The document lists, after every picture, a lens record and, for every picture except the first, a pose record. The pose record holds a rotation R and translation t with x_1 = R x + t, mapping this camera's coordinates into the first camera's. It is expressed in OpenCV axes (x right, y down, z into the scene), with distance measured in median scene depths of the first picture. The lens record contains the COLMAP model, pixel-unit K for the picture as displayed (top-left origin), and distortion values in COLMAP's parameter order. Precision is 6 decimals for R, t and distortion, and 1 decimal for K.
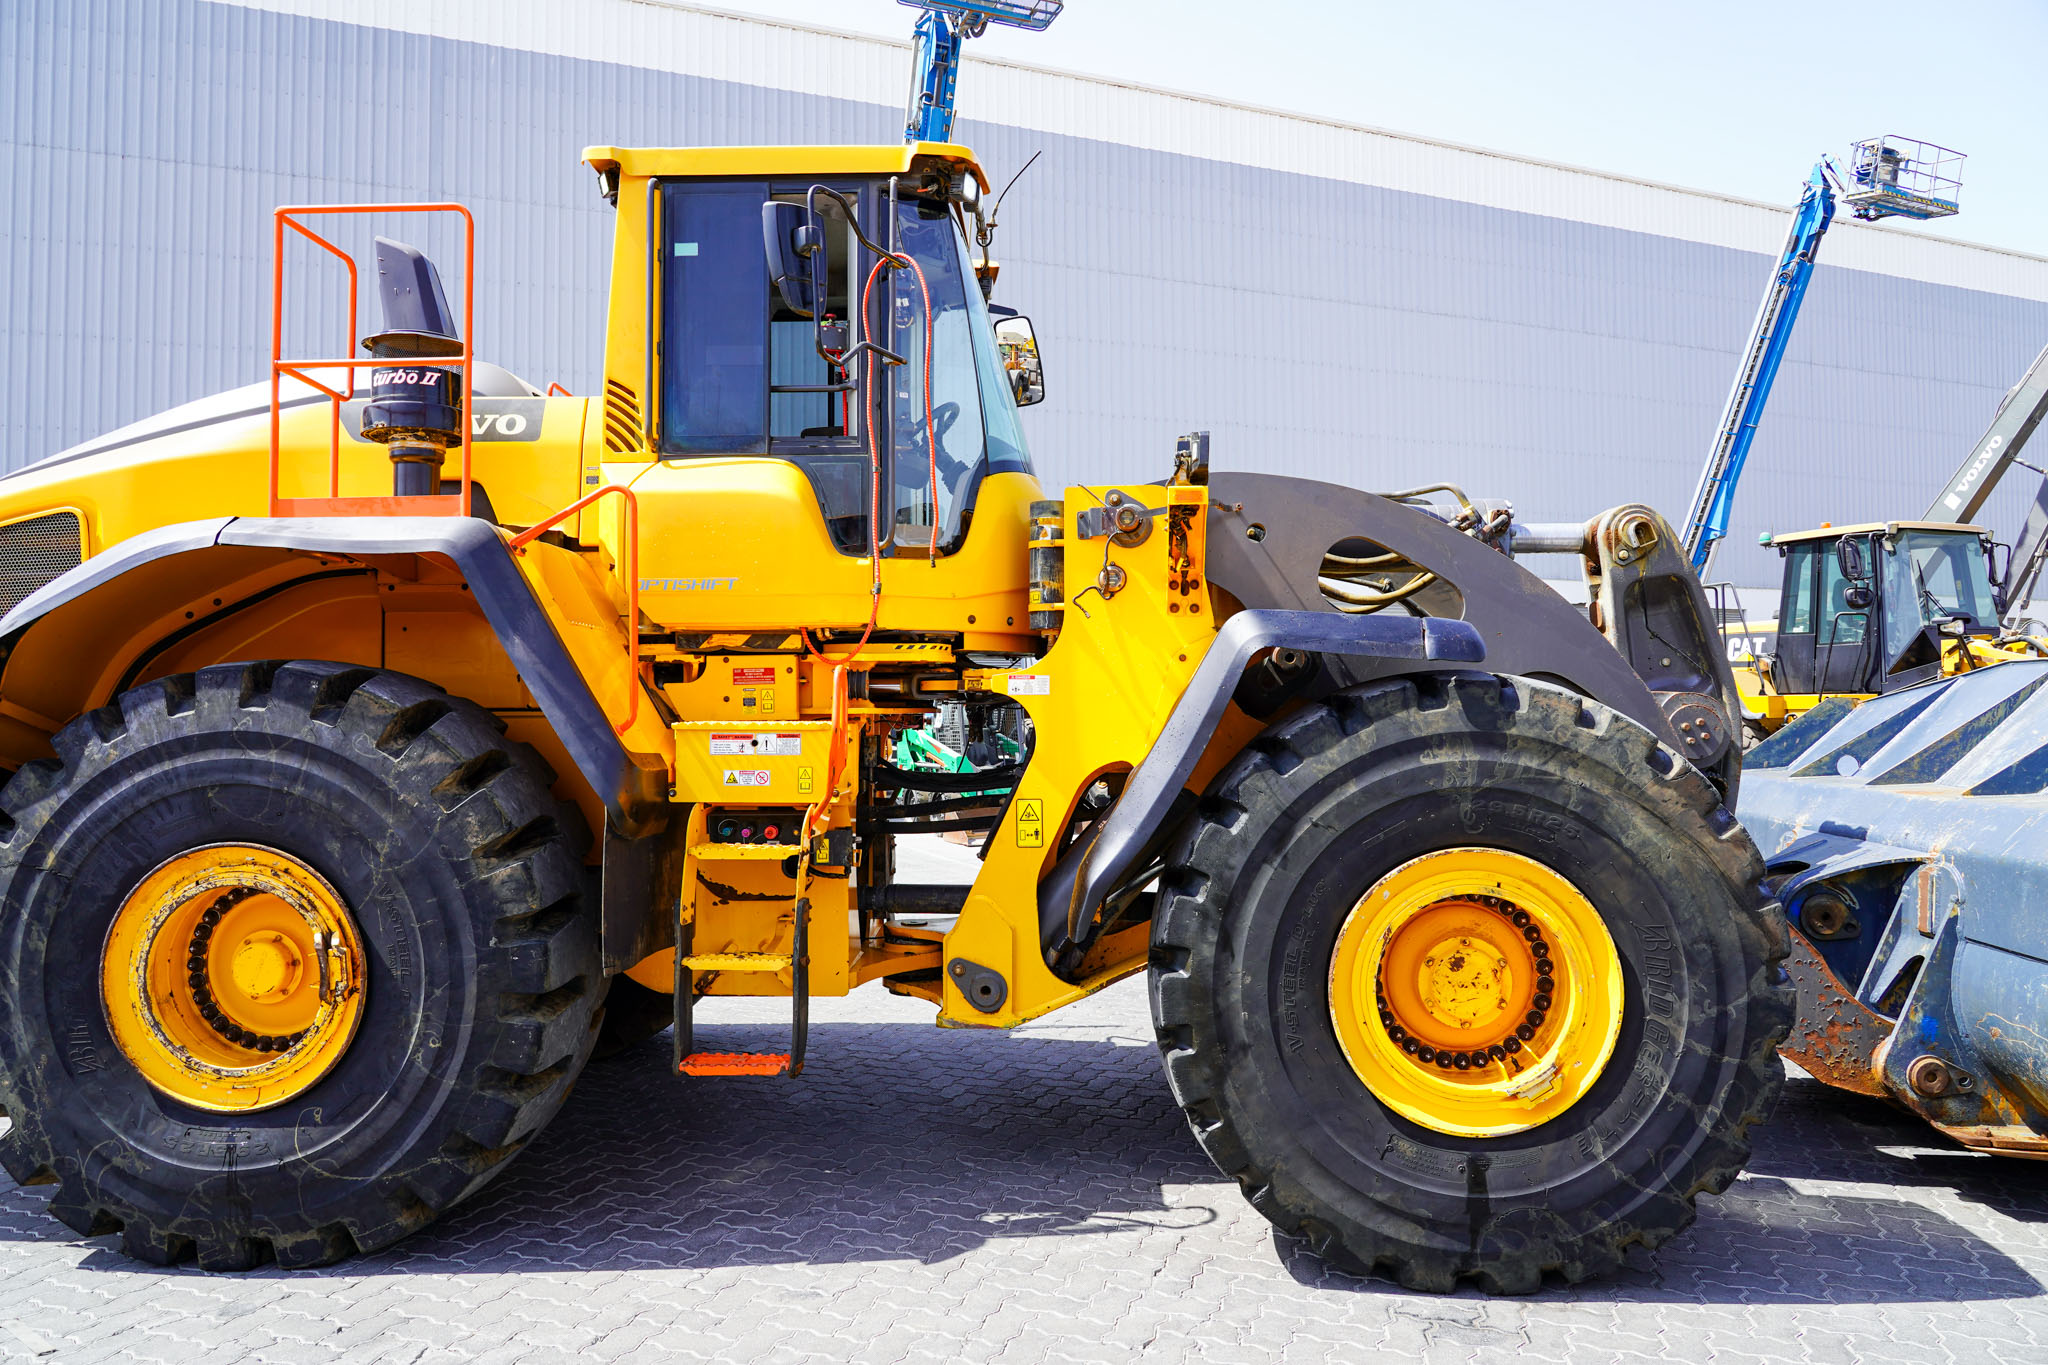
lens RADIAL K [[1333.7, 0, 1024.0], [0, 1333.7, 682.5], [0, 0, 1]] dist [-0.028913, 0.001147]
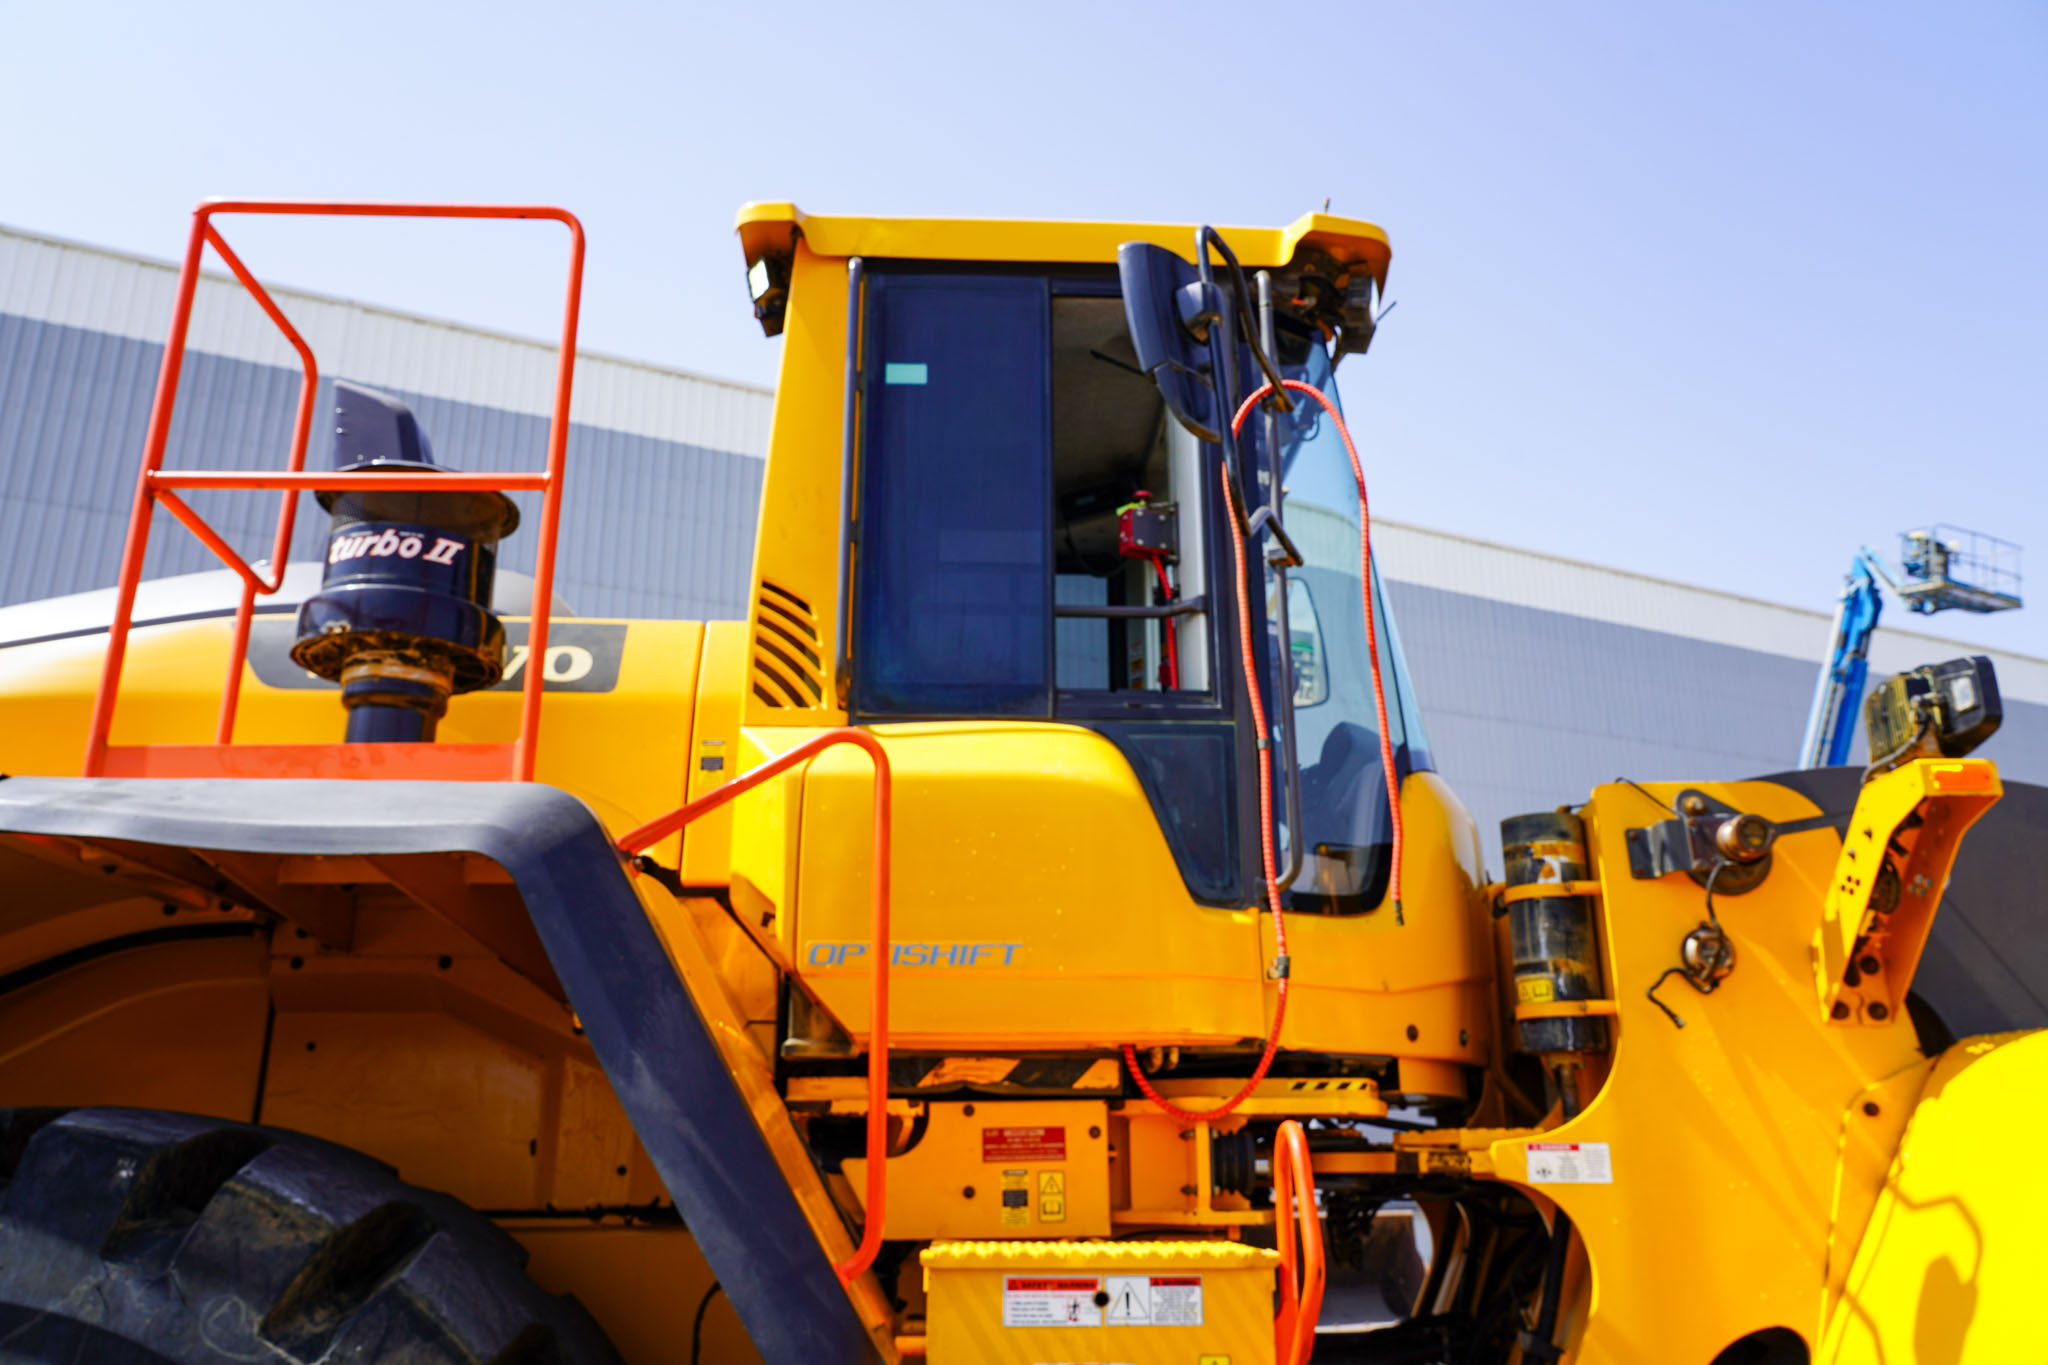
lens RADIAL K [[1494.4, 0, 1020.5], [0, 1494.4, 697.6], [0, 0, 1]] dist [-0.002098, 0.005336]
pose [[0.998358, 0.017299, 0.054611, -0.239173], [-0.000944, 0.958151, -0.286262, -0.004910], [-0.057278, 0.285740, 0.956594, 0.415655]]
